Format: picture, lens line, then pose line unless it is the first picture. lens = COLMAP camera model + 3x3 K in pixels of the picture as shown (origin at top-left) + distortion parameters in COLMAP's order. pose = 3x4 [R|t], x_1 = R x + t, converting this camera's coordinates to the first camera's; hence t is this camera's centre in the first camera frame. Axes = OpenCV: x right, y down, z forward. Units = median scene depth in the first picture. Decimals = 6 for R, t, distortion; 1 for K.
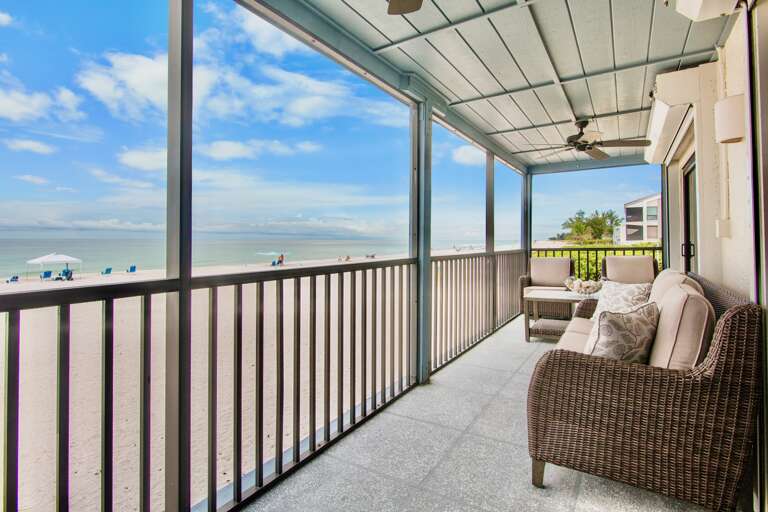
lens RADIAL K [[383.2, 0, 380.6], [0, 383.2, 235.8], [0, 0, 1]] dist [-0.002843, -0.000430]
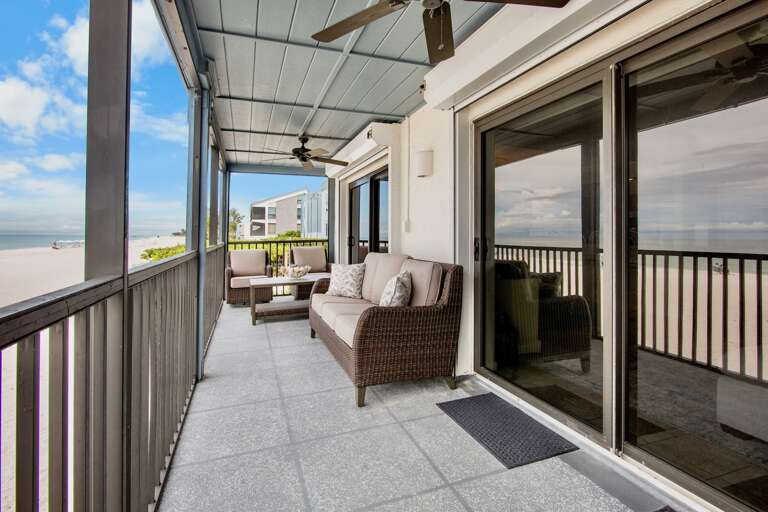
lens RADIAL K [[383.2, 0, 380.6], [0, 383.2, 235.8], [0, 0, 1]] dist [-0.002843, -0.000430]
pose [[0.609755, 0.002764, 0.792585, -0.303591], [-0.012547, 0.999902, 0.006165, 0.007876], [-0.792491, -0.013704, 0.609730, 0.041944]]
